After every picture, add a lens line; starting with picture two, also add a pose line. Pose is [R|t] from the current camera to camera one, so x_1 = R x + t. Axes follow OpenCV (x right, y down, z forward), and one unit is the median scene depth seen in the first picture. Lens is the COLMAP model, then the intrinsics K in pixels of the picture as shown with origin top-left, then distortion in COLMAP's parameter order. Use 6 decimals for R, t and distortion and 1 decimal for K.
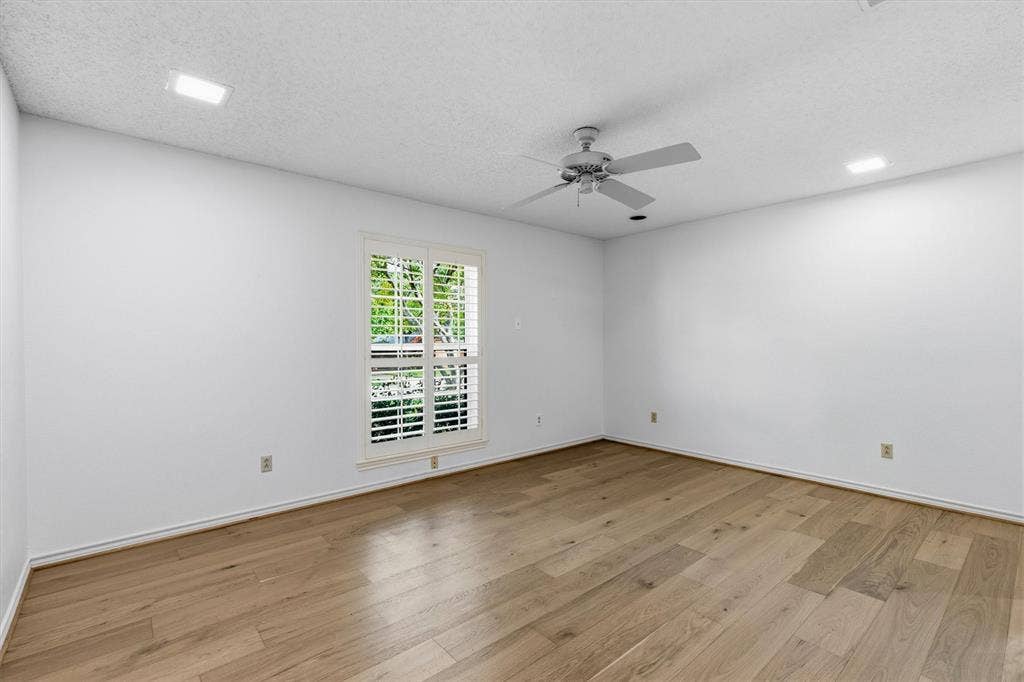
lens RADIAL K [[465.3, 0, 513.9], [0, 465.3, 339.7], [0, 0, 1]] dist [0.008568, 0.000292]
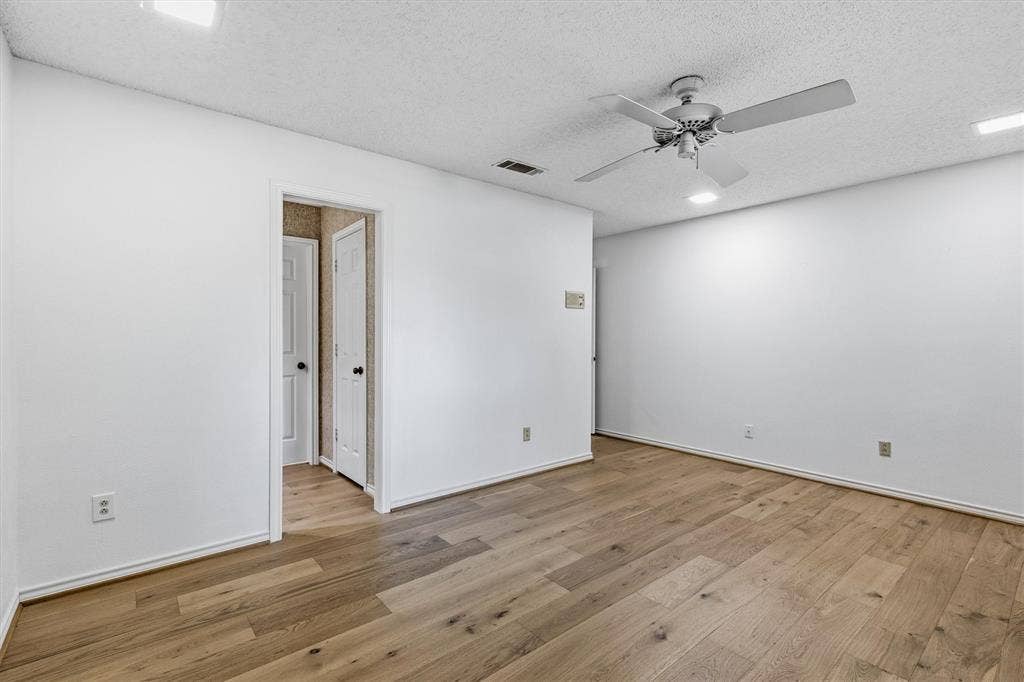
lens RADIAL K [[465.3, 0, 513.9], [0, 465.3, 339.7], [0, 0, 1]] dist [0.008568, 0.000292]
pose [[-0.999753, -0.003502, 0.021936, 0.458514], [-0.003442, 0.999990, 0.002754, 0.007747], [-0.021945, 0.002678, -0.999756, 1.913114]]
